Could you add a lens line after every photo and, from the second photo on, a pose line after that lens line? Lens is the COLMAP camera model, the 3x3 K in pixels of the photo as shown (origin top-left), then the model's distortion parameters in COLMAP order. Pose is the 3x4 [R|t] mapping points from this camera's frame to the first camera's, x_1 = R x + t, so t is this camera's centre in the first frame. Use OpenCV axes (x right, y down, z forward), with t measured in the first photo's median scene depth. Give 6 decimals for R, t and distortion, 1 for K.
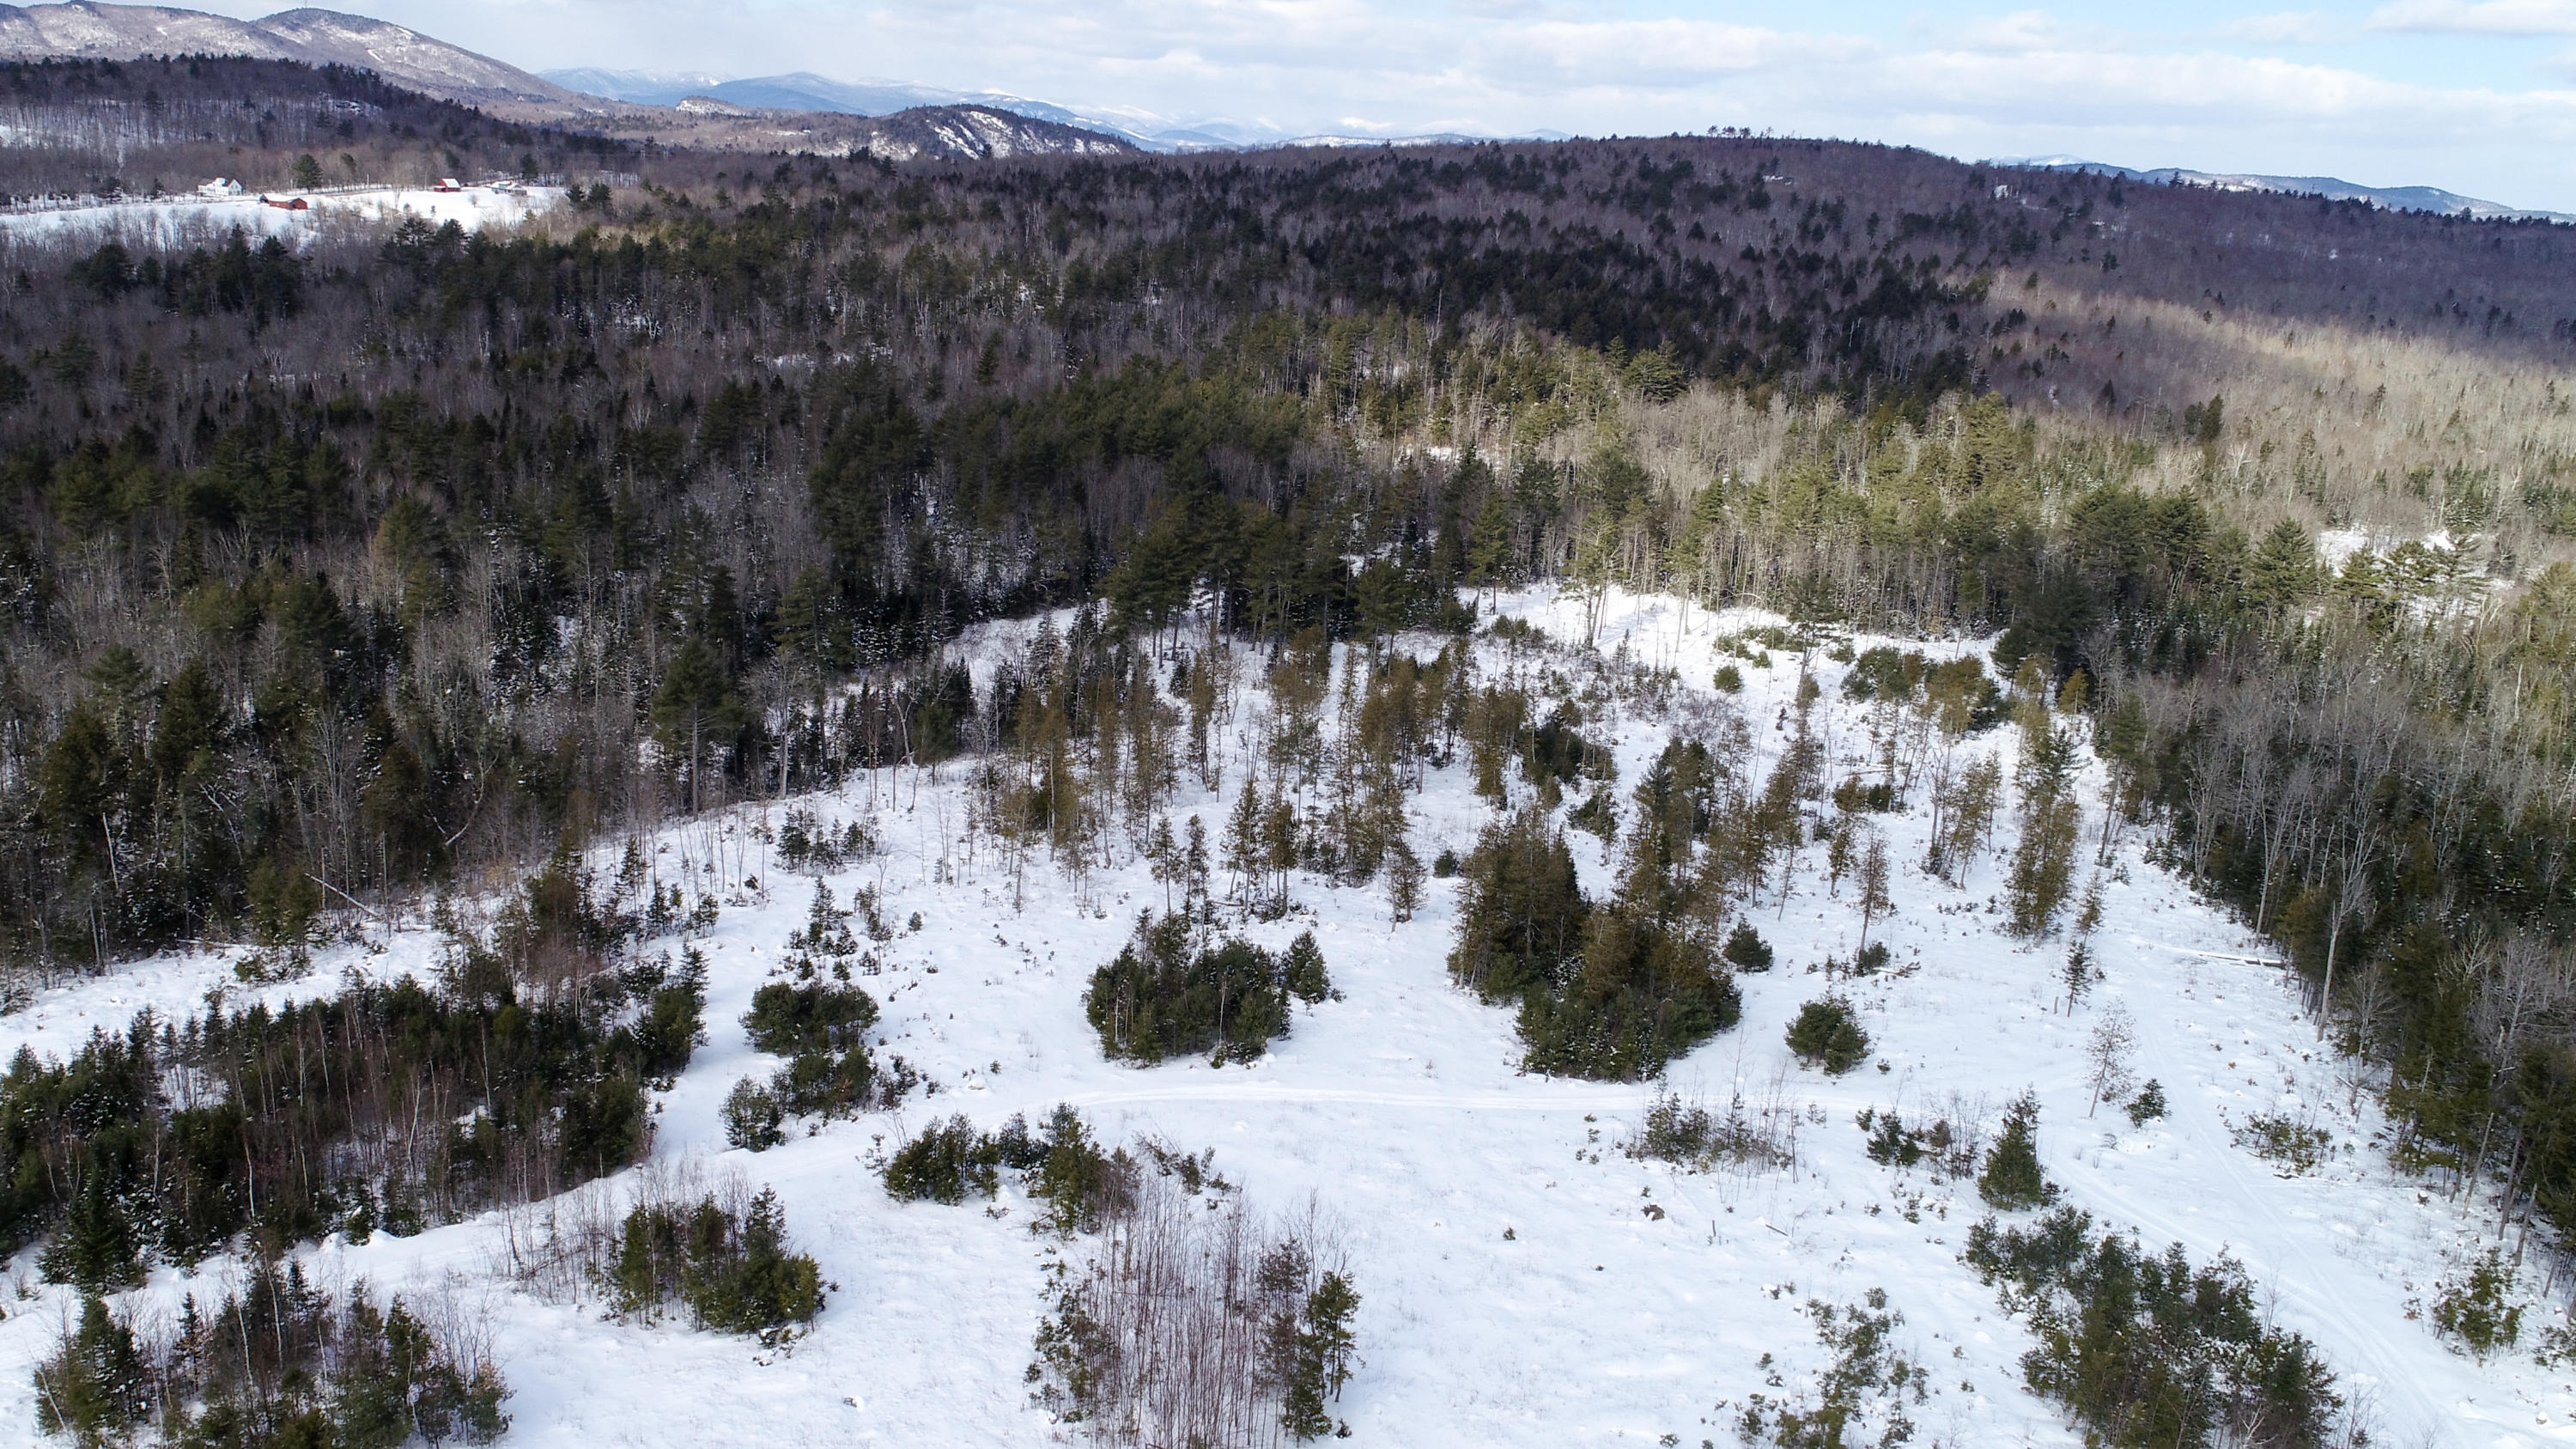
lens RADIAL K [[2199.8, 0, 1281.8], [0, 2199.8, 731.8], [0, 0, 1]] dist [0.004595, -0.013137]
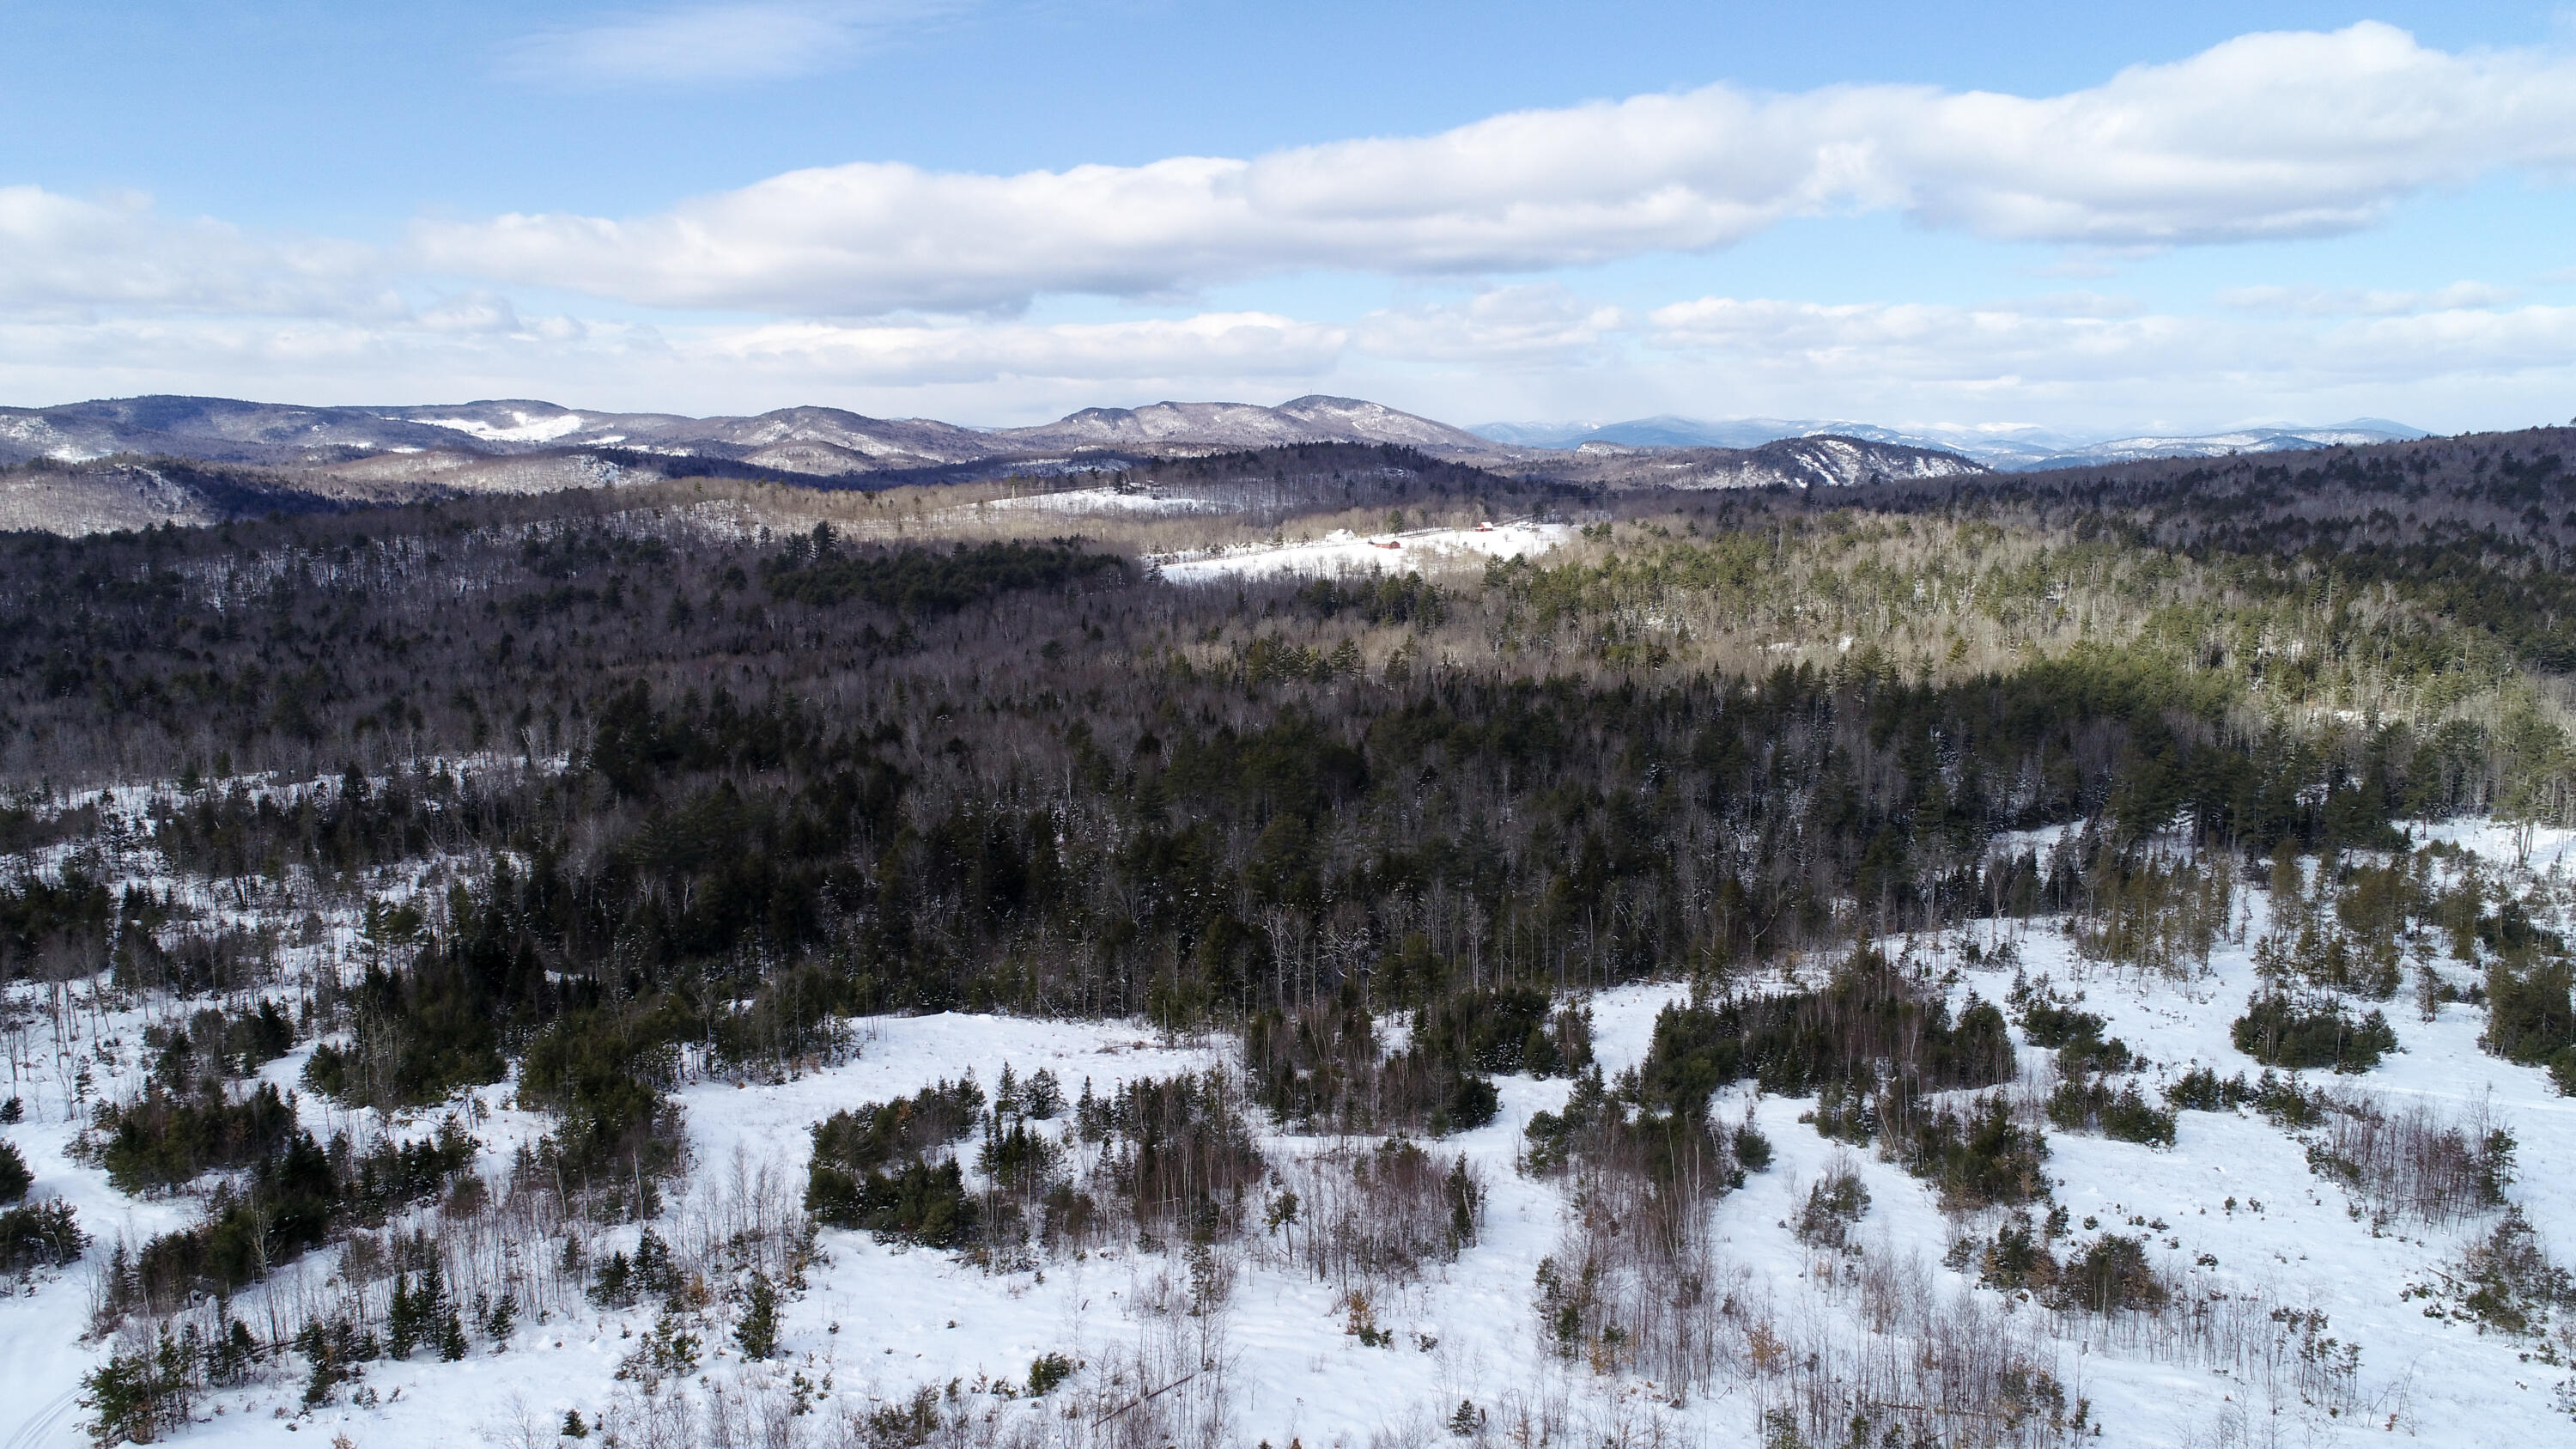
lens RADIAL K [[1835.7, 0, 1239.2], [0, 1835.7, 720.9], [0, 0, 1]] dist [0.000436, 0.000655]
pose [[0.907565, 0.002083, -0.419906, -0.035546], [-0.054581, 0.992090, -0.113045, 0.015866], [0.416349, 0.125515, 0.900500, -0.110208]]
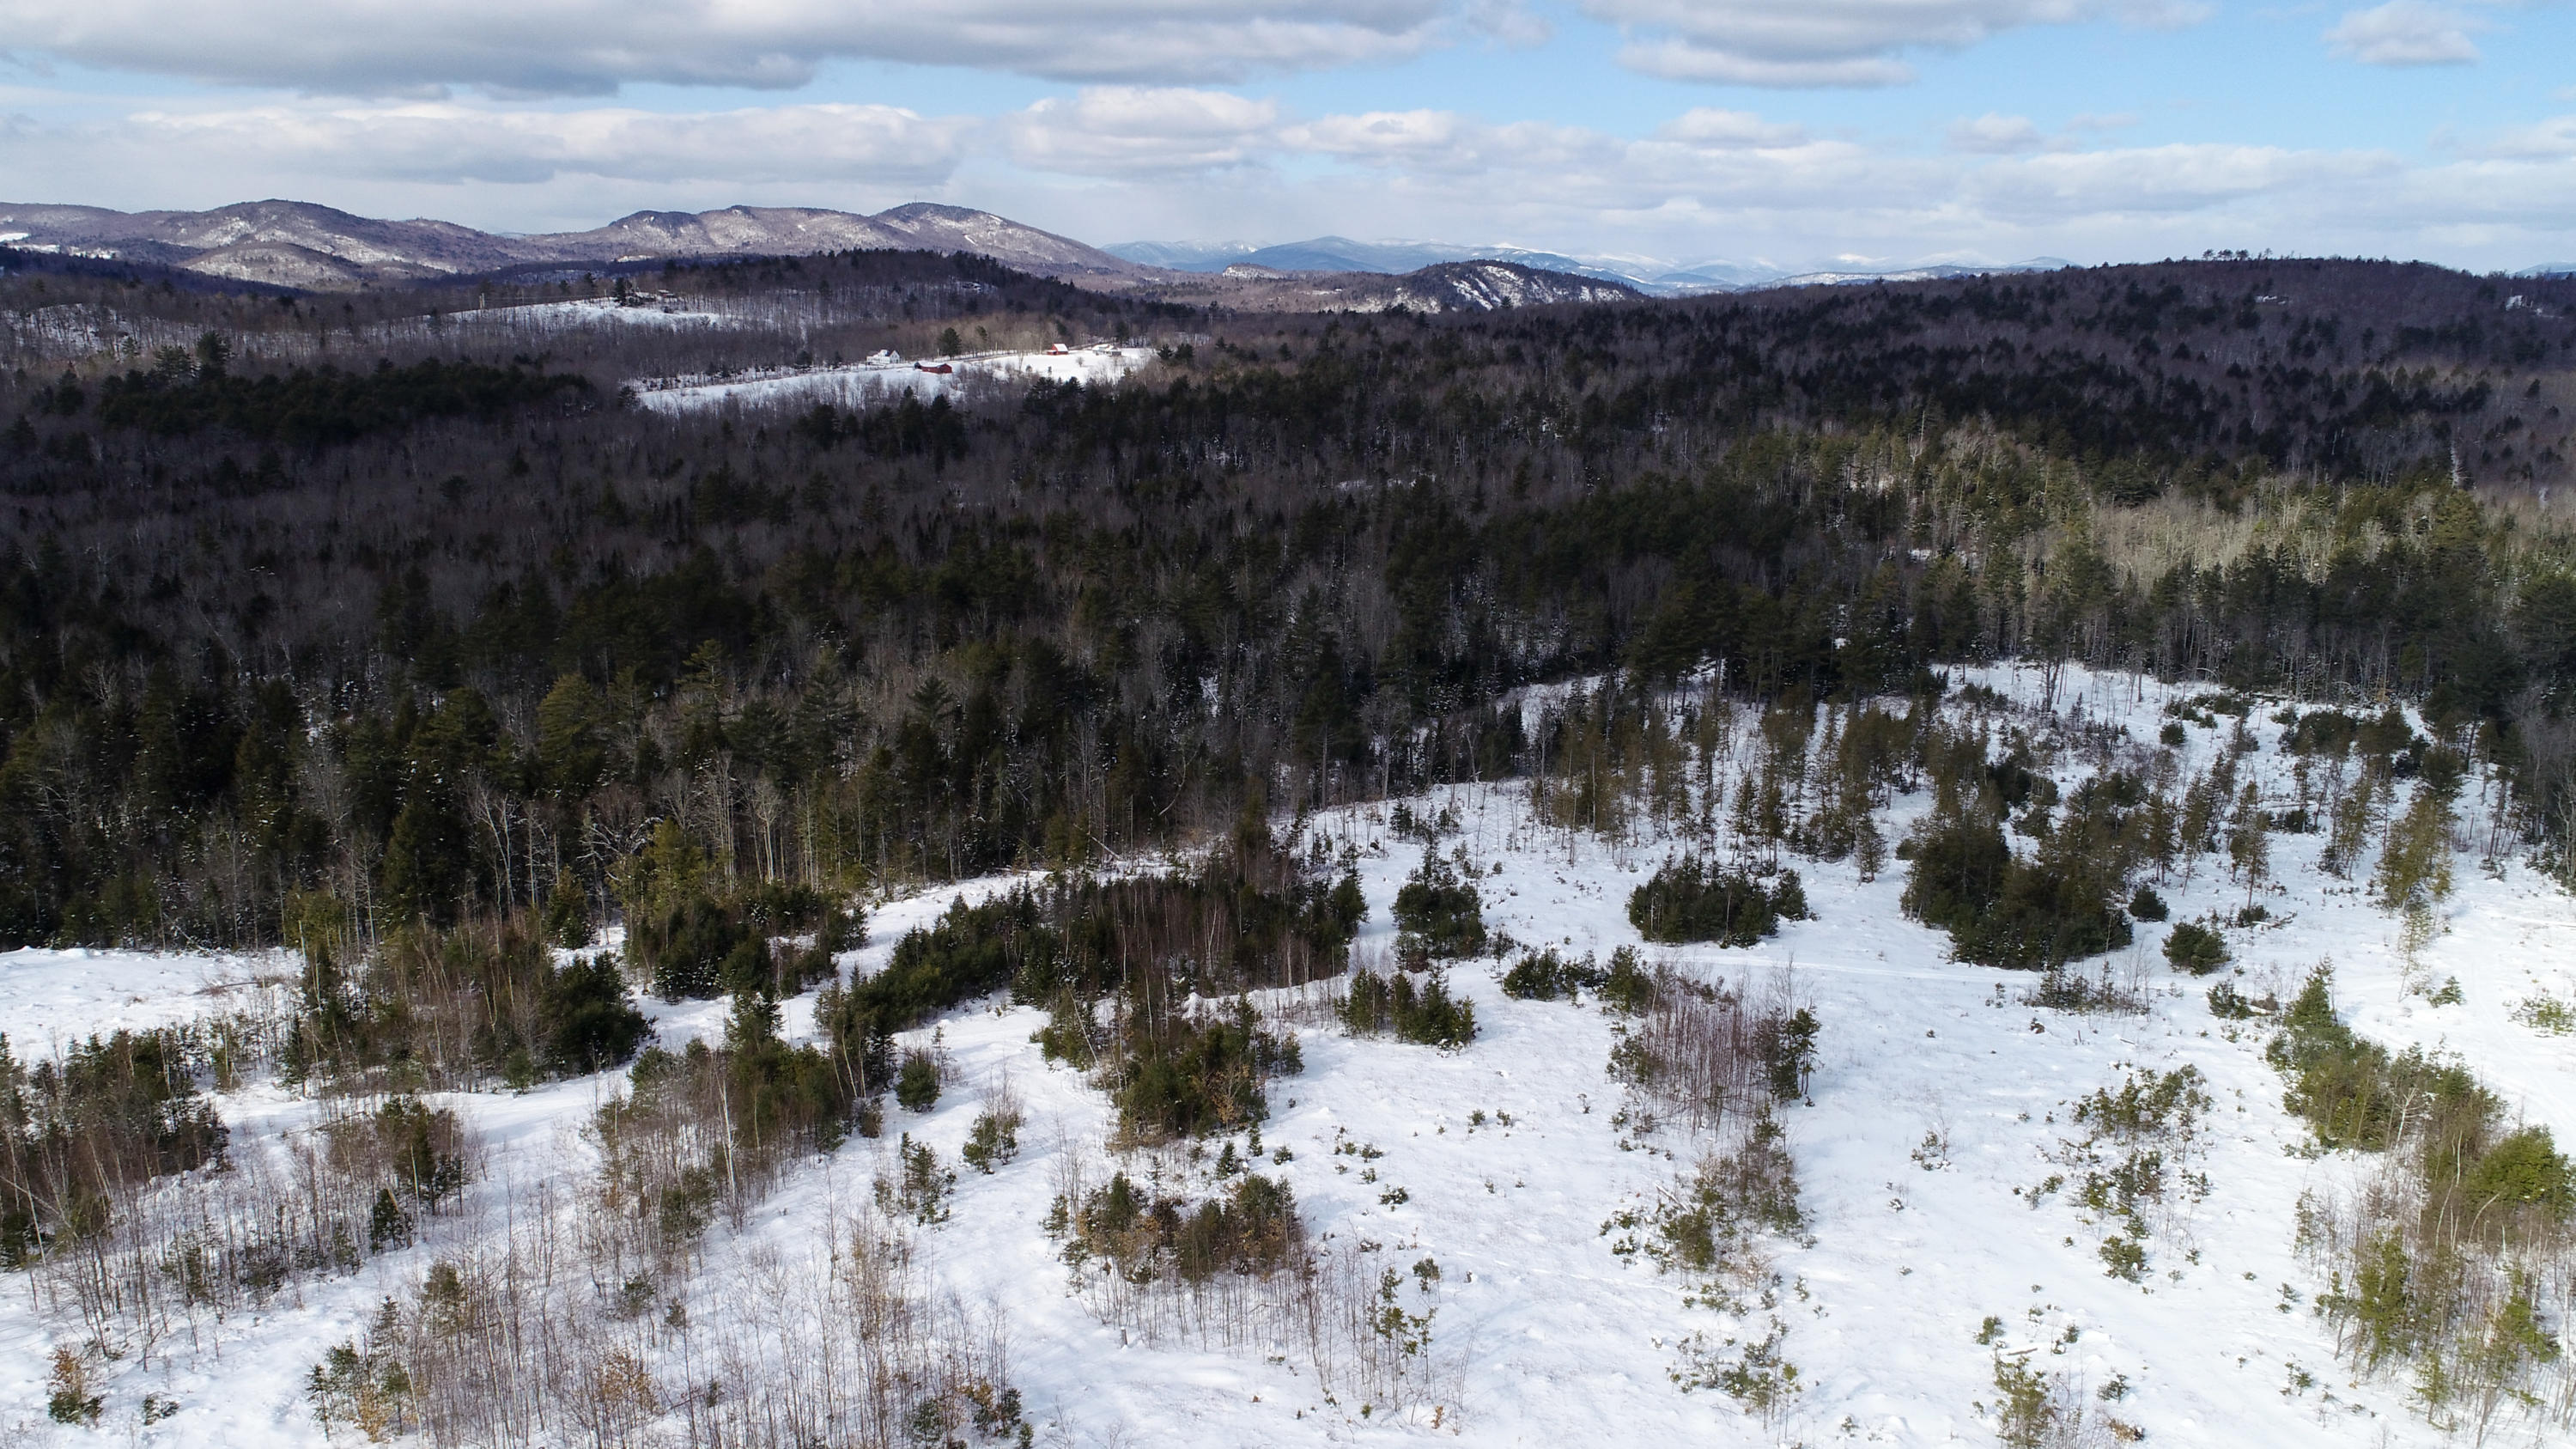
lens RADIAL K [[2087.3, 0, 1283.7], [0, 2087.3, 725.3], [0, 0, 1]] dist [0.001999, -0.005064]
pose [[0.973344, 0.006795, -0.229249, 0.000243], [-0.019764, 0.998328, -0.054321, 0.015532], [0.228497, 0.057404, 0.971851, -0.065717]]
